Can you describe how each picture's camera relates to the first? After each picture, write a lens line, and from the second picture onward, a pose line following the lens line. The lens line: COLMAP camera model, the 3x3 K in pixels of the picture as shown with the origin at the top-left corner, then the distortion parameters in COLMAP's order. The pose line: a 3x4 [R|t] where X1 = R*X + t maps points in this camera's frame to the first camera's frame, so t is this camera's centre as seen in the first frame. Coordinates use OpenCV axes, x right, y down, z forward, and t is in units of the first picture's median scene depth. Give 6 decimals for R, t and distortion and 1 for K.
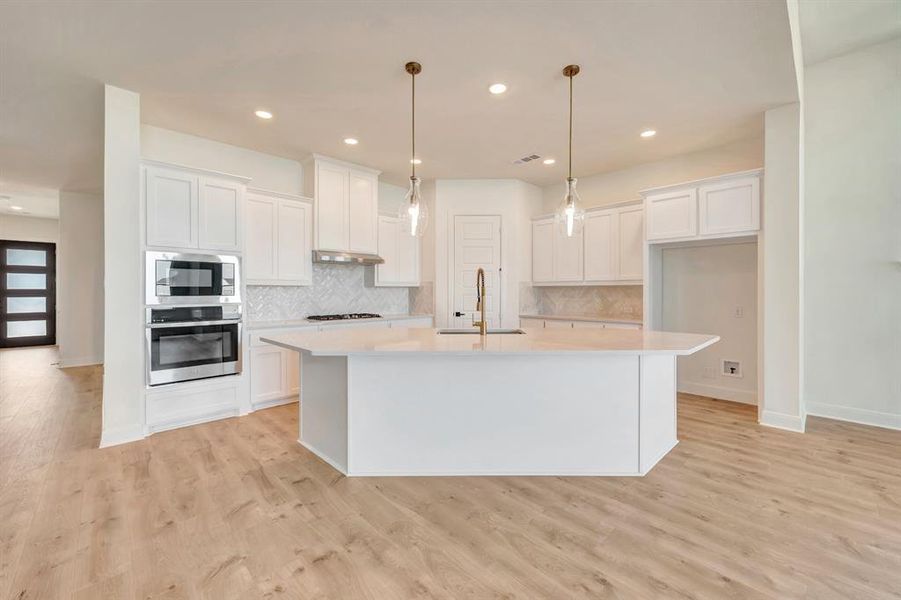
lens RADIAL K [[360.7, 0, 457.4], [0, 360.7, 292.7], [0, 0, 1]] dist [0.004956, -0.000399]
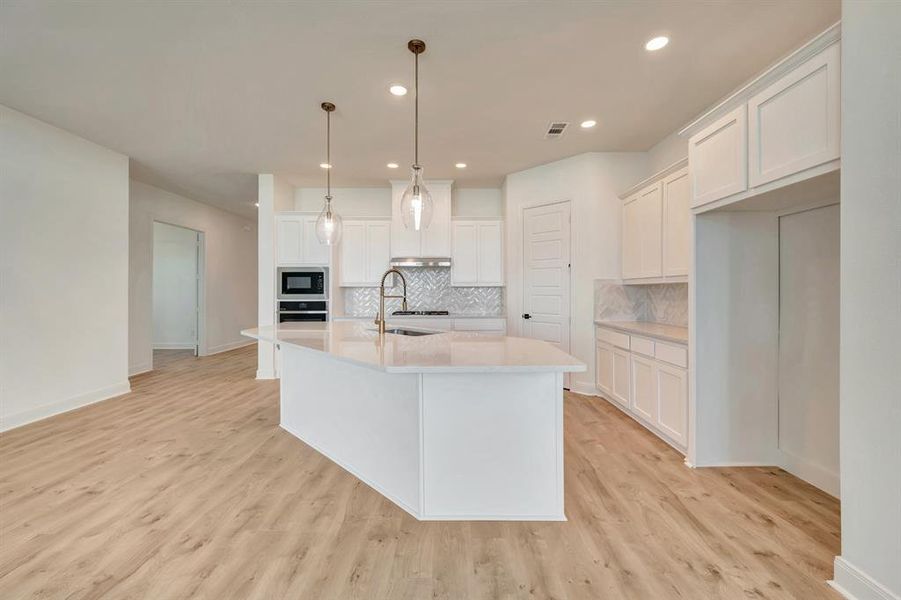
lens RADIAL K [[360.7, 0, 452.5], [0, 360.7, 291.1], [0, 0, 1]] dist [0.004956, -0.000399]
pose [[0.717063, 0.001159, -0.697007, 0.800506], [-0.003420, 0.999992, -0.001855, -0.003119], [0.697000, 0.003714, 0.717062, 0.332017]]
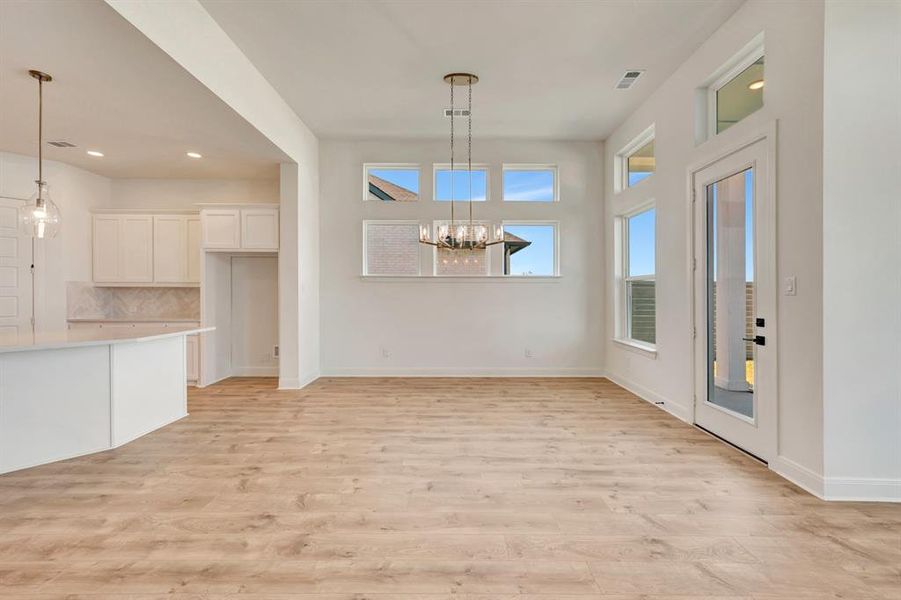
lens RADIAL K [[360.7, 0, 450.9], [0, 360.7, 297.0], [0, 0, 1]] dist [0.004956, -0.000399]
pose [[0.701137, -0.002236, 0.713023, 0.312883], [-0.001858, 0.999986, 0.004963, 0.002806], [-0.713024, -0.004805, 0.701123, -0.433529]]
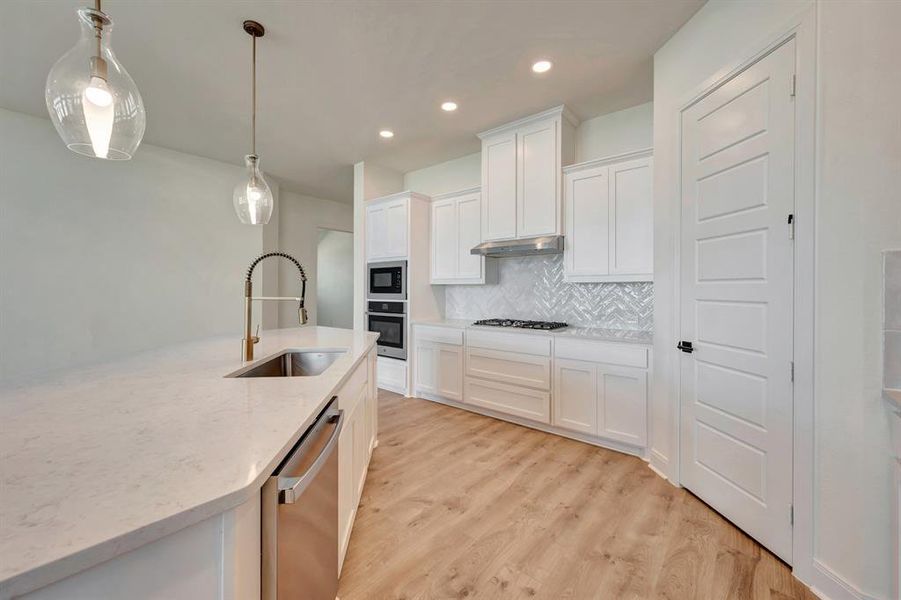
lens RADIAL K [[360.7, 0, 454.6], [0, 360.7, 289.5], [0, 0, 1]] dist [0.004956, -0.000399]
pose [[0.109187, 0.000233, -0.994021, 0.609505], [-0.007033, 0.999975, -0.000538, -0.005974], [0.993996, 0.007050, 0.109186, 1.088130]]
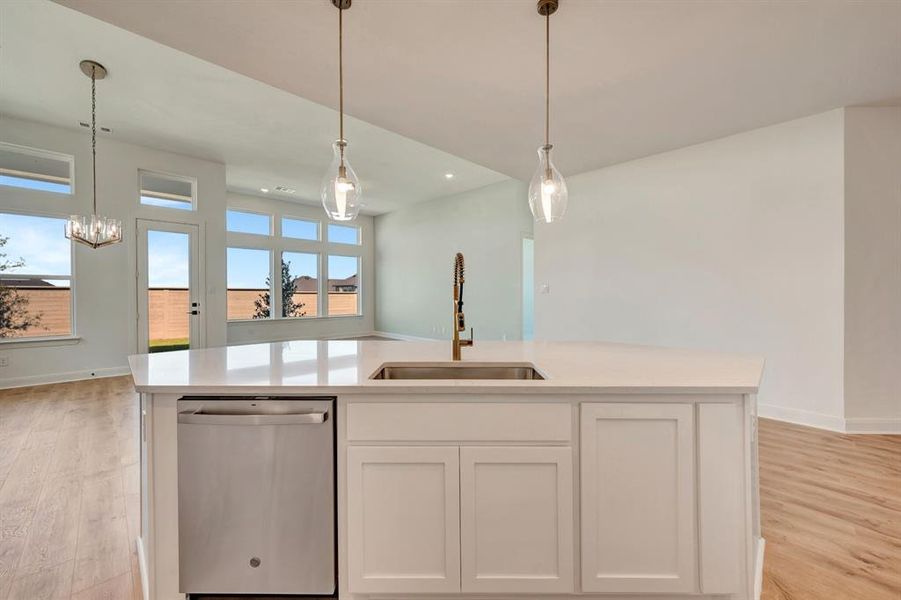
lens RADIAL K [[360.7, 0, 448.4], [0, 360.7, 297.4], [0, 0, 1]] dist [0.004956, -0.000399]
pose [[-0.999652, 0.002282, 0.026289, 0.064489], [0.002794, 0.999806, 0.019480, -0.006182], [-0.026239, 0.019547, -0.999465, 1.337082]]
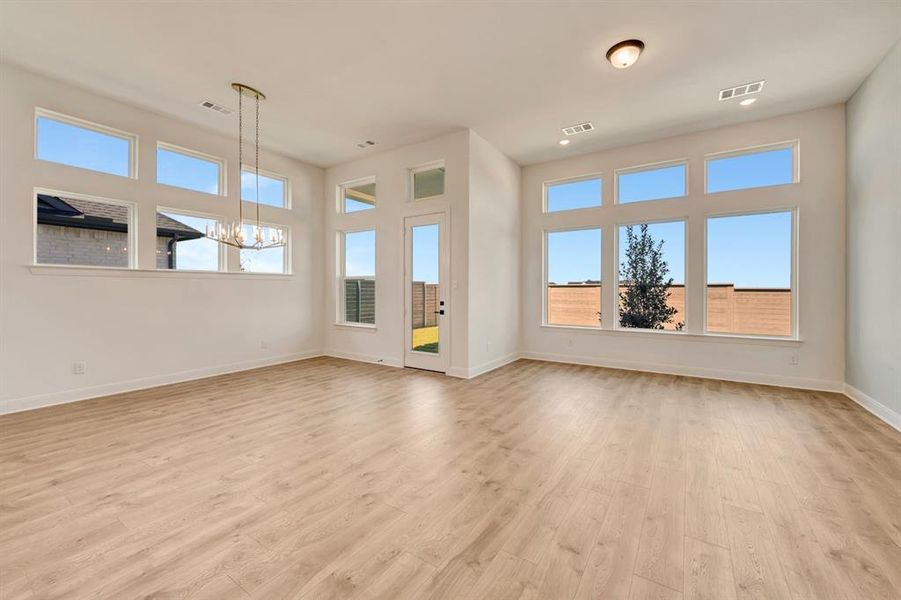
lens RADIAL K [[360.7, 0, 450.0], [0, 360.7, 294.6], [0, 0, 1]] dist [0.004956, -0.000399]
pose [[-0.201082, -0.012161, 0.979499, -0.177758], [0.007225, 0.999877, 0.013898, 0.001294], [-0.979548, 0.009871, -0.200969, -0.089792]]
